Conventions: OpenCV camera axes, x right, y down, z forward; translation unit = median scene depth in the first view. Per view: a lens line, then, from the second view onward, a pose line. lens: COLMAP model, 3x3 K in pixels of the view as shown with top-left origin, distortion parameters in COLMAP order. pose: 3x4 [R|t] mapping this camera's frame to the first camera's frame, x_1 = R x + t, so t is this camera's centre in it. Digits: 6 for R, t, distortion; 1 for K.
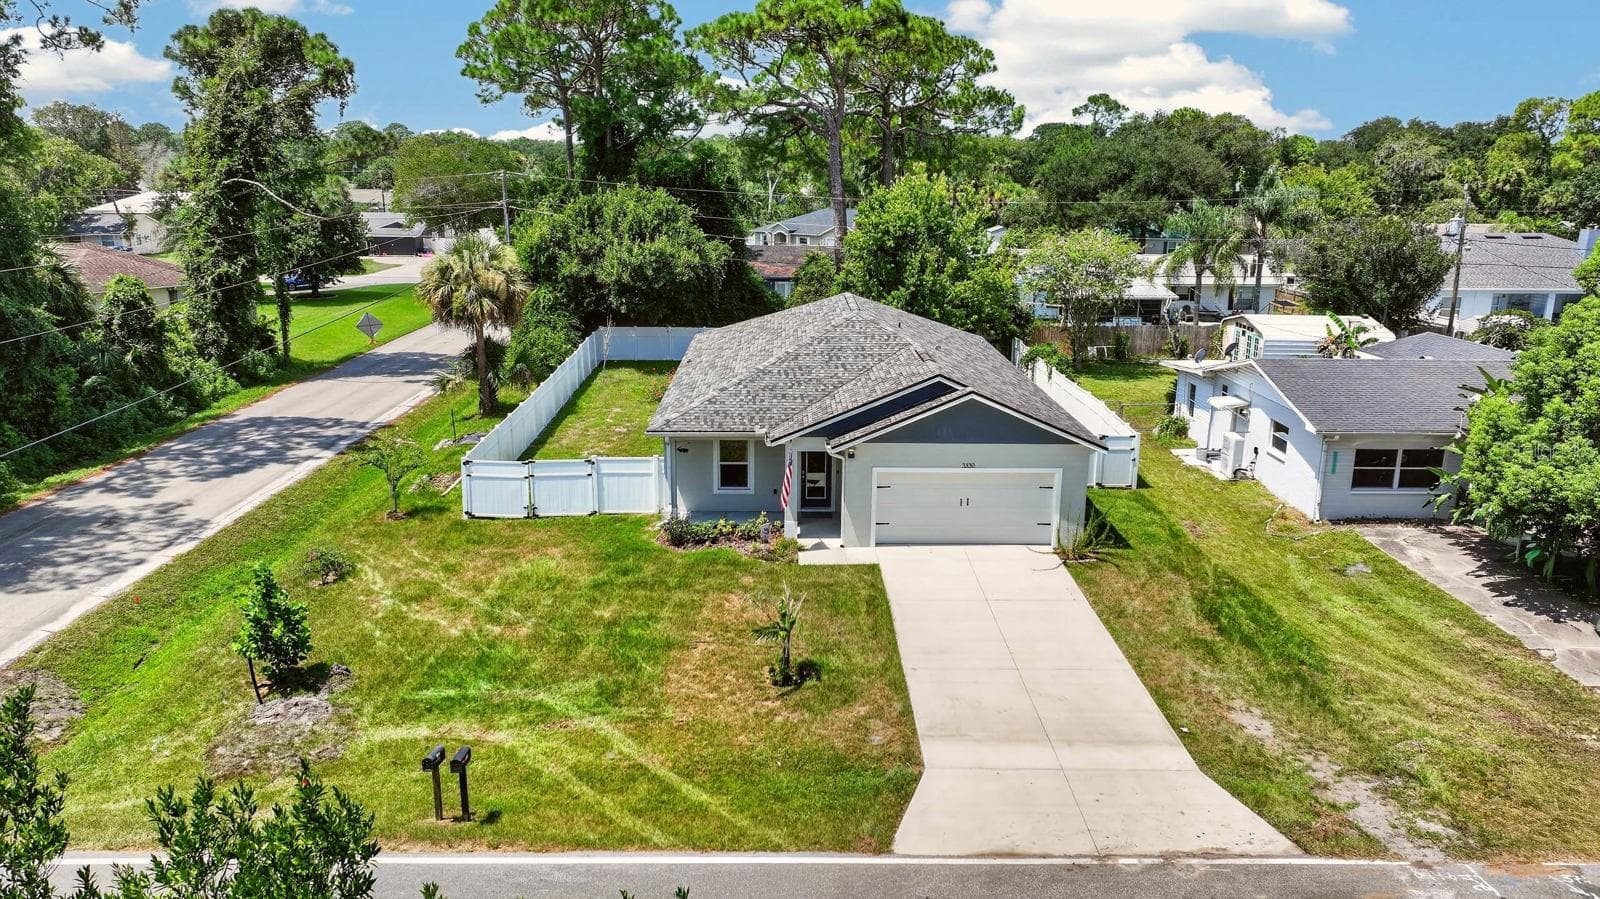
lens RADIAL K [[1128.7, 0, 801.1], [0, 1128.7, 449.0], [0, 0, 1]] dist [0.003793, 0.004302]
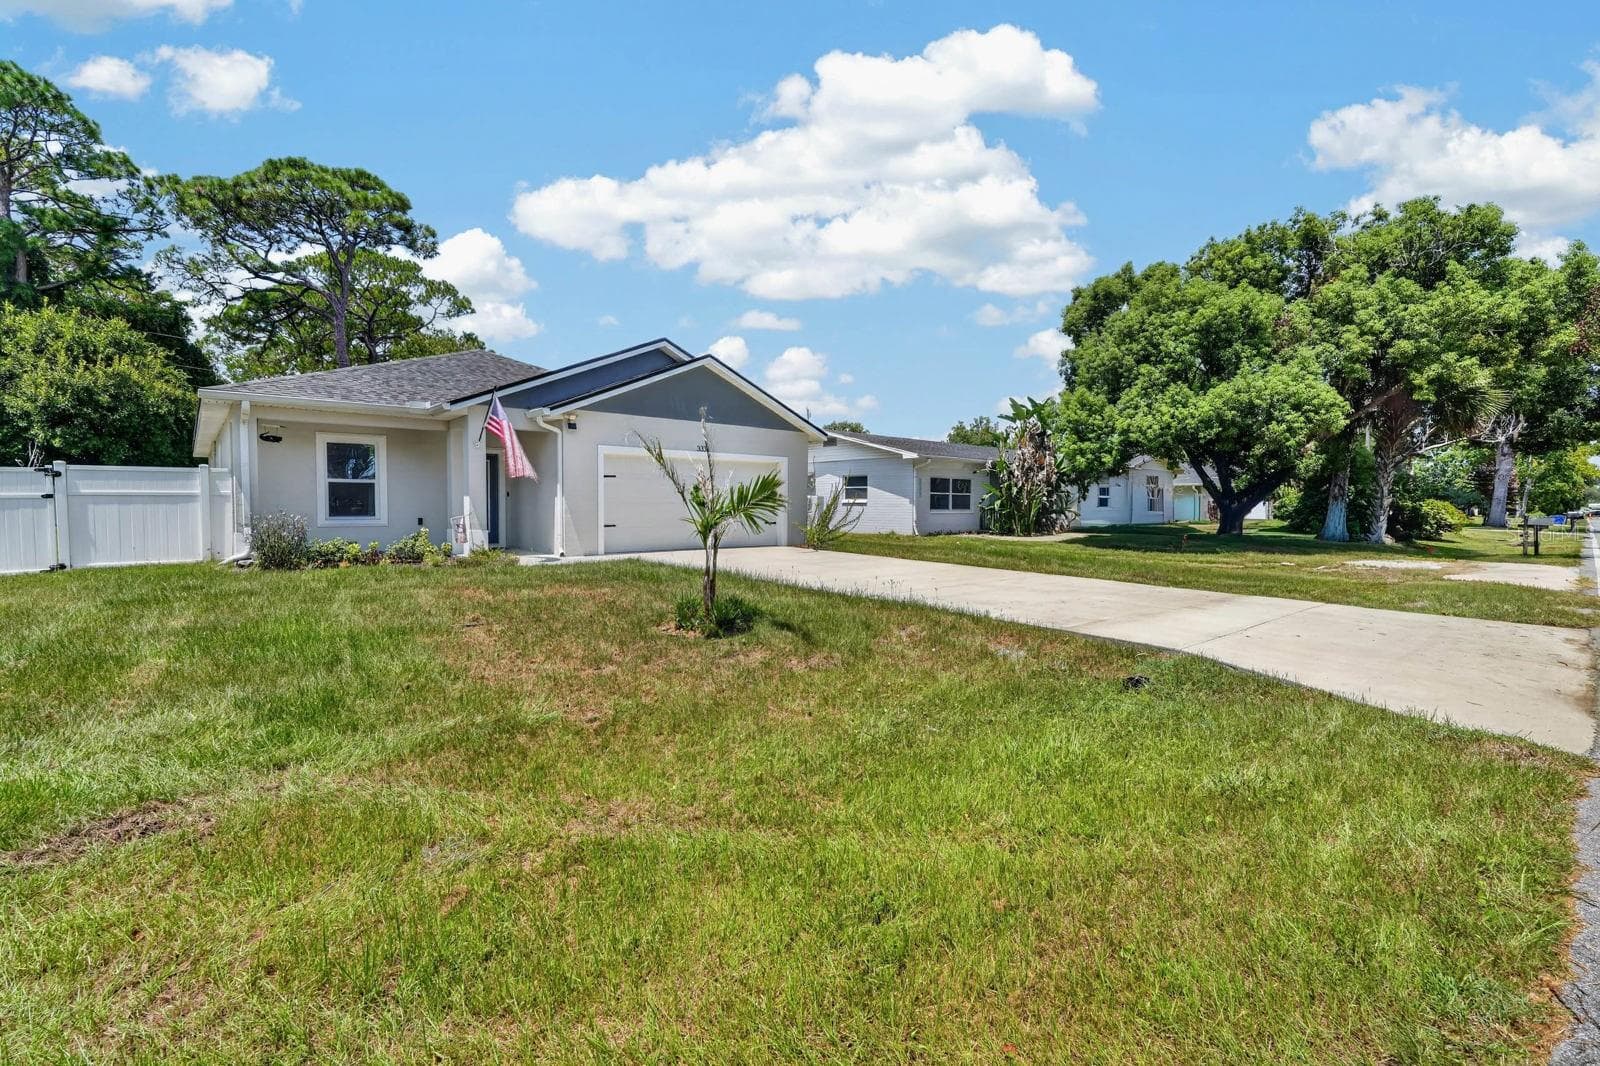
lens RADIAL K [[700.8, 0, 798.4], [0, 700.8, 536.3], [0, 0, 1]] dist [-0.014696, 0.005175]
pose [[0.759780, -0.034151, 0.649283, -0.129575], [0.164451, 0.976243, -0.141088, 0.150048], [-0.629040, 0.213971, 0.747346, 0.519492]]
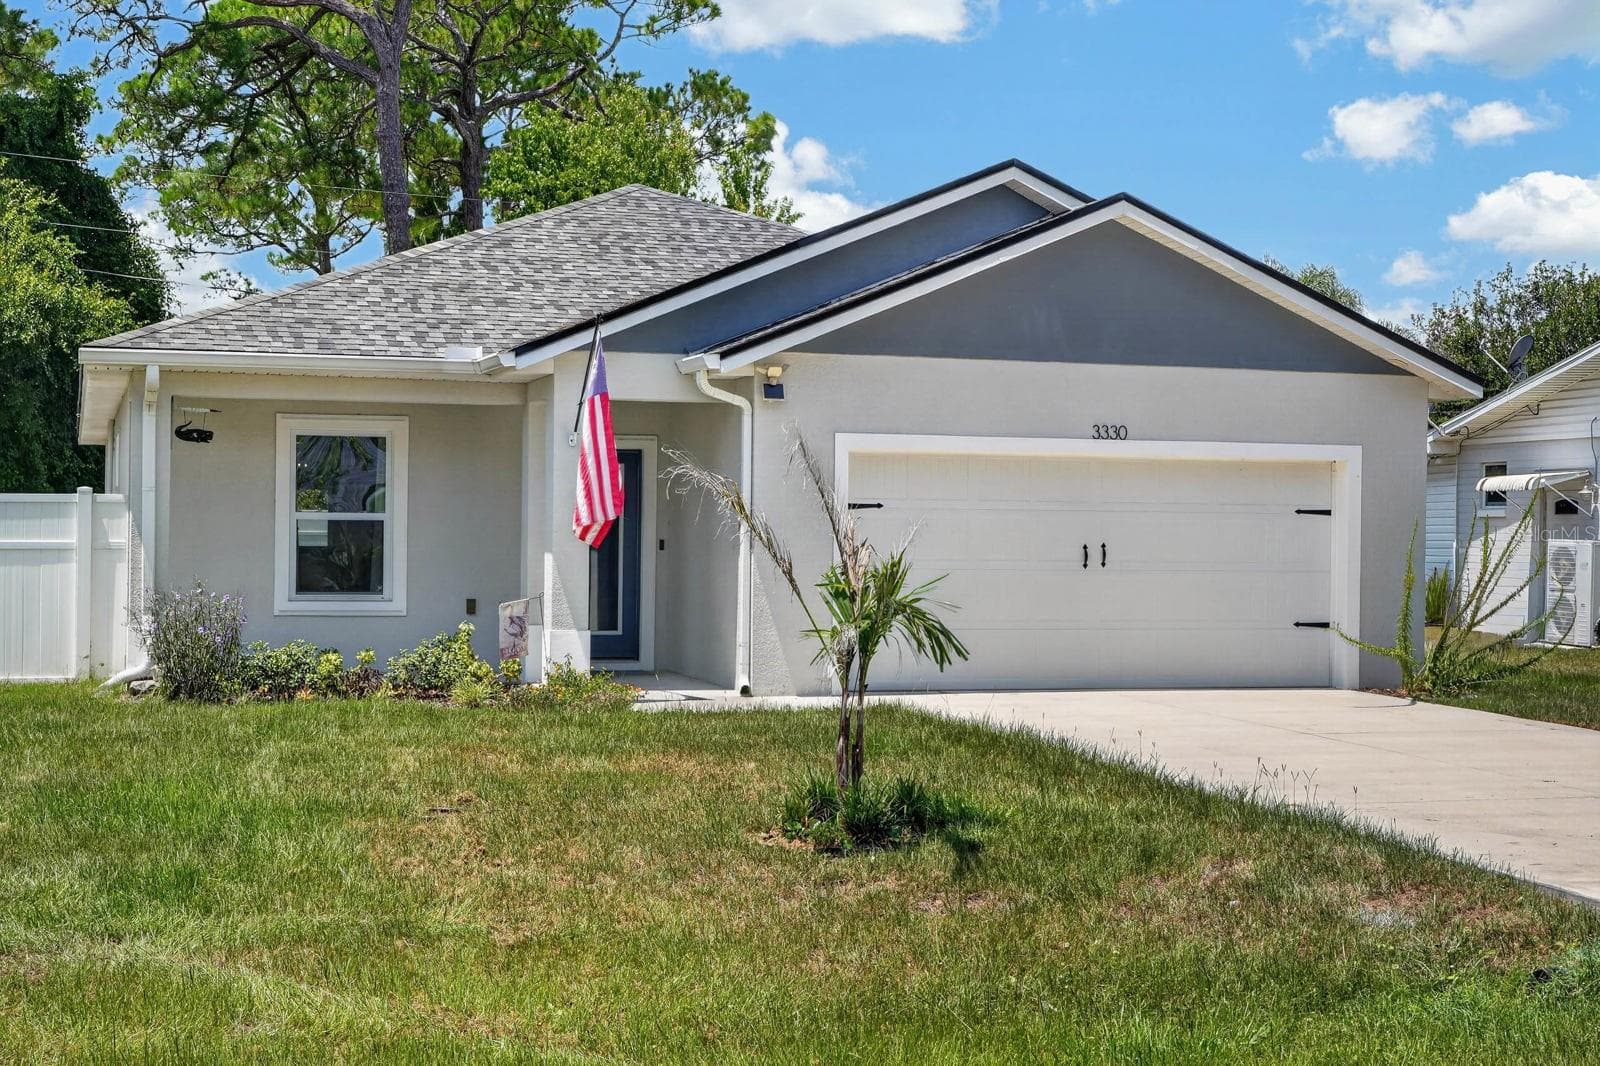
lens RADIAL K [[2370.8, 0, 797.1], [0, 2370.8, 527.3], [0, 0, 1]] dist [-0.023399, 0.000000]
pose [[0.959845, 0.003280, 0.280511, -0.122857], [0.067127, 0.968198, -0.241013, 0.184612], [-0.272380, 0.250165, 0.929100, 0.347547]]
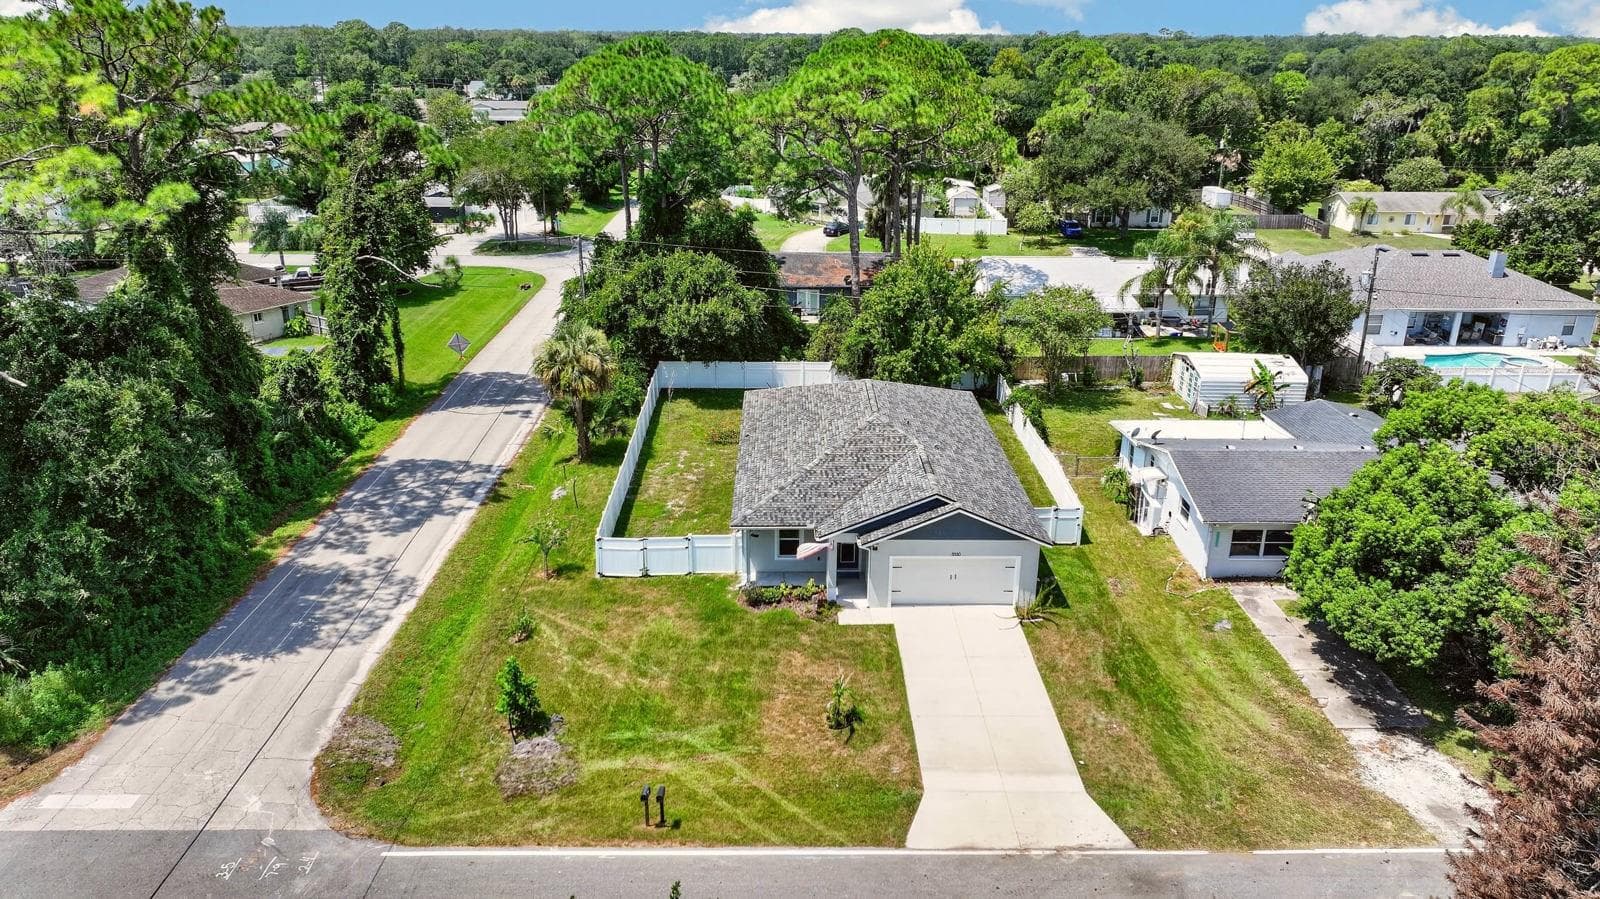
lens RADIAL K [[1128.7, 0, 800.9], [0, 1128.7, 452.8], [0, 0, 1]] dist [0.003793, 0.004302]
pose [[1.000000, -0.000292, 0.000556, -0.046044], [0.000231, 0.994308, 0.106541, -0.243267], [-0.000584, -0.106541, 0.994308, -0.381735]]
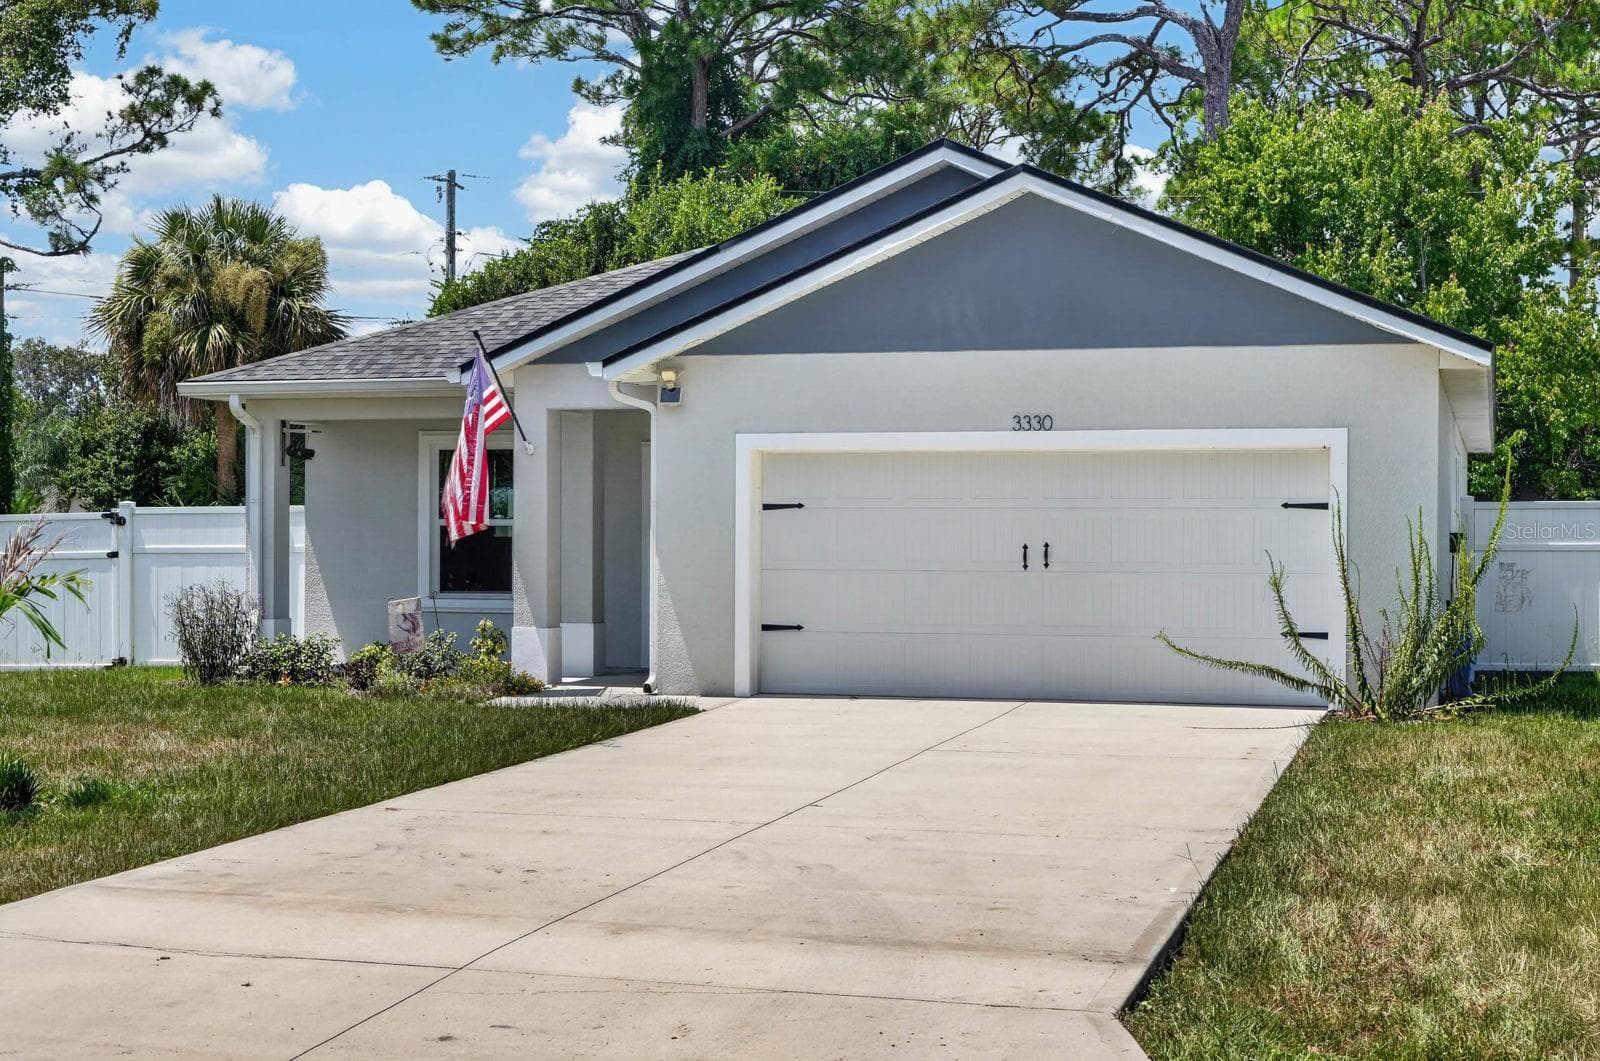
lens RADIAL K [[2370.8, 0, 793.6], [0, 2370.8, 534.2], [0, 0, 1]] dist [-0.023399, 0.000000]
pose [[0.953309, -0.004881, -0.301957, 0.254770], [-0.070824, 0.968372, -0.239250, 0.184299], [0.293574, 0.249465, 0.922812, 0.354539]]
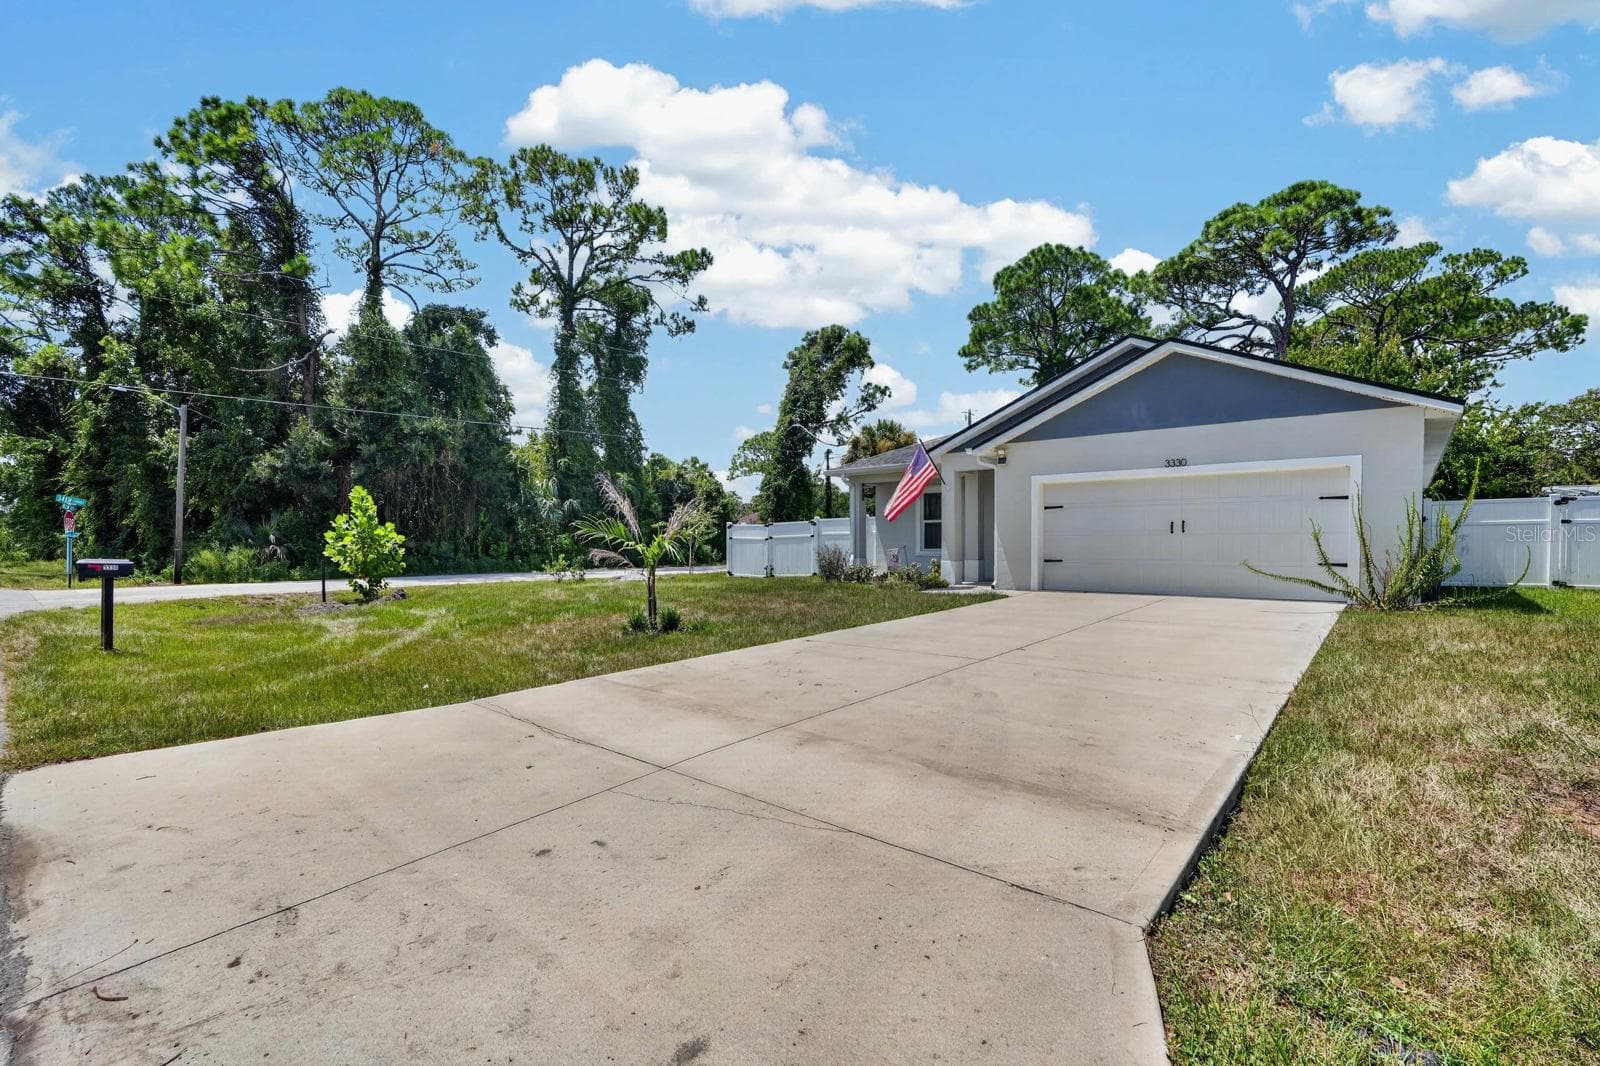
lens RADIAL K [[717.0, 0, 795.0], [0, 717.0, 557.6], [0, 0, 1]] dist [-0.010852, 0.002341]
pose [[0.747218, 0.003593, -0.664569, 0.233168], [-0.154041, 0.973689, -0.167934, 0.153503], [0.646480, 0.227854, 0.728111, 0.519835]]
